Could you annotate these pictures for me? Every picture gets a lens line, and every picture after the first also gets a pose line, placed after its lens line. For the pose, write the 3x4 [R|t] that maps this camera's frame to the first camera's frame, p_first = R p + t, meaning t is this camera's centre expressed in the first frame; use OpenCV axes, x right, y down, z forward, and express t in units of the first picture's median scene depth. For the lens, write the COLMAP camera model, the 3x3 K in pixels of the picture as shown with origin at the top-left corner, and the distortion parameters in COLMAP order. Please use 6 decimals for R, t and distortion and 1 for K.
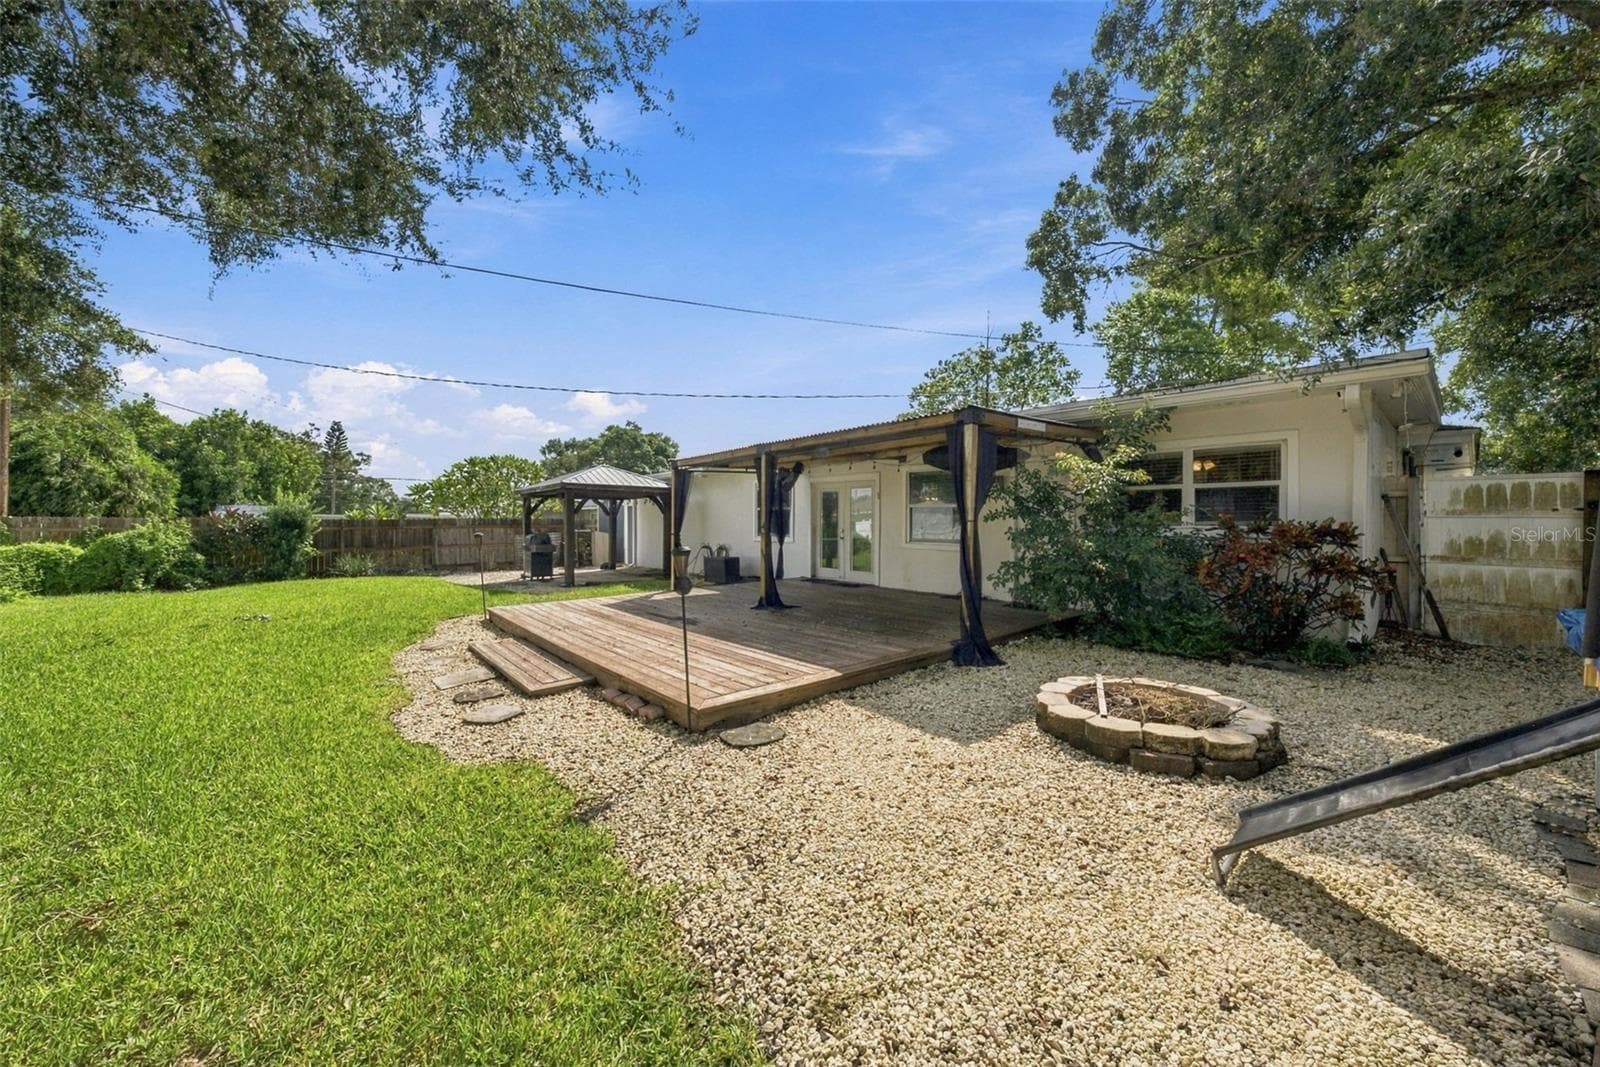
lens RADIAL K [[538.5, 0, 800.0], [0, 538.5, 533.5], [0, 0, 1]] dist [-0.000015, -0.000013]
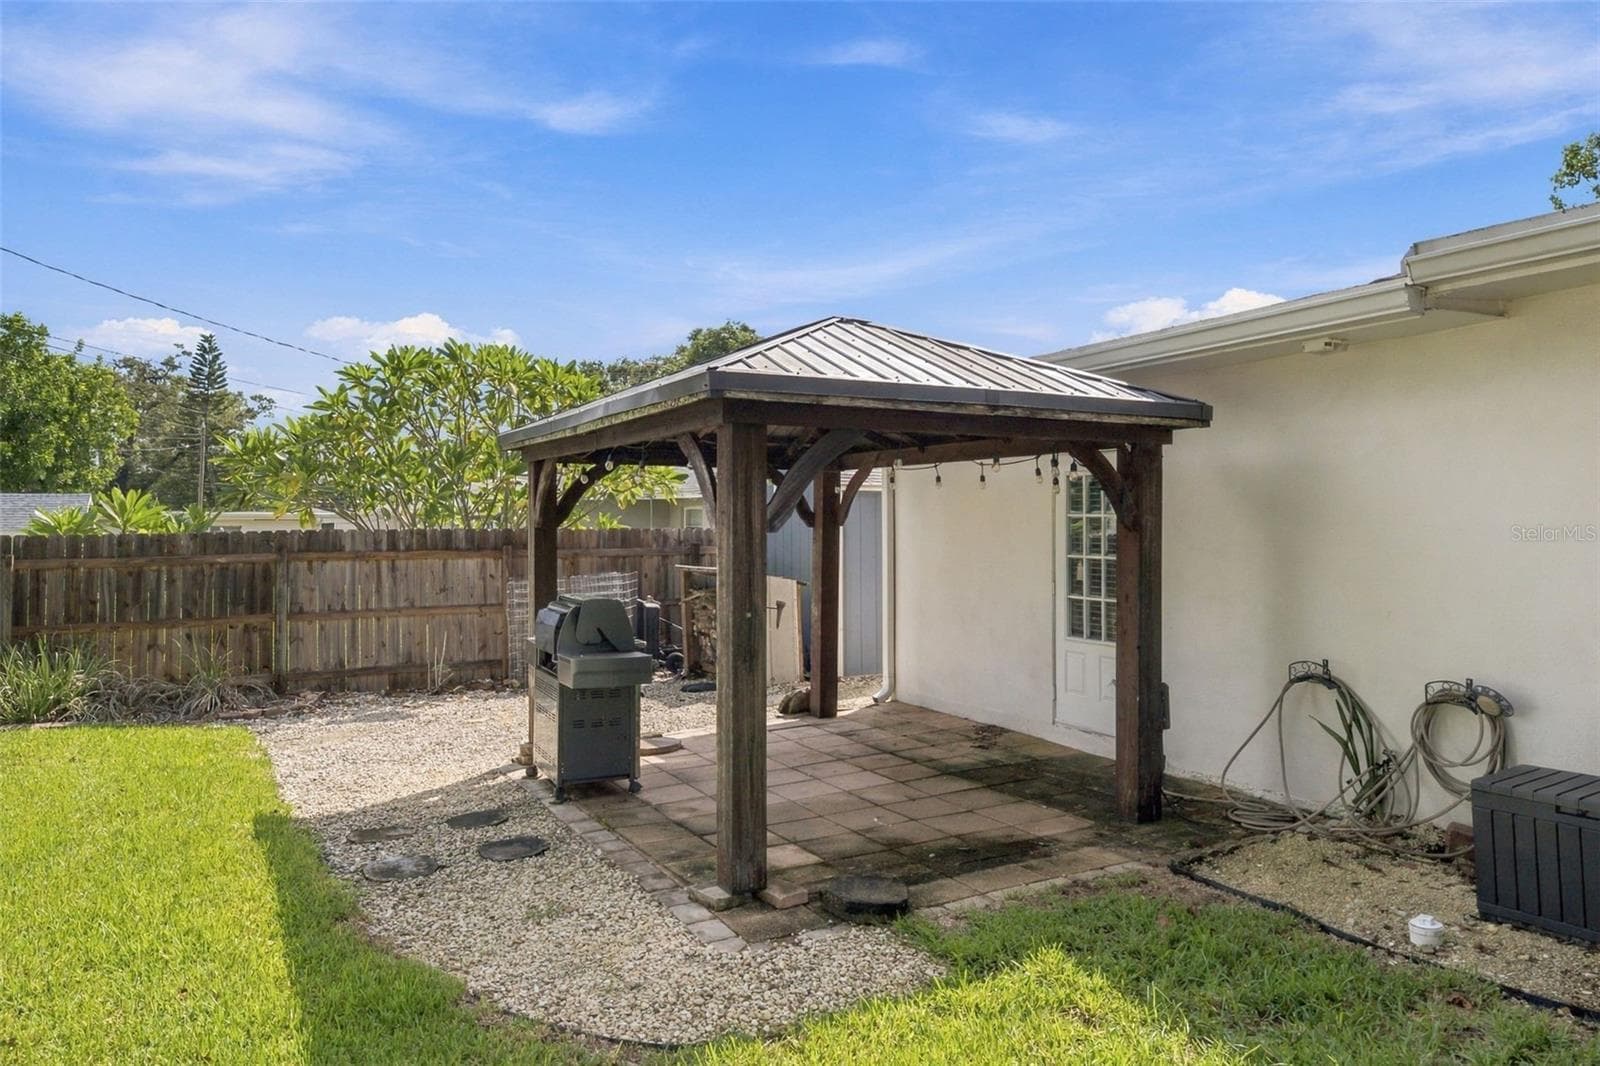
lens RADIAL K [[912.0, 0, 798.6], [0, 912.0, 542.4], [0, 0, 1]] dist [0.003073, 0.001619]
pose [[0.980821, 0.002210, -0.194901, -0.247336], [-0.000504, 0.999961, 0.008801, -0.024357], [0.194912, -0.008534, 0.980784, 0.487402]]
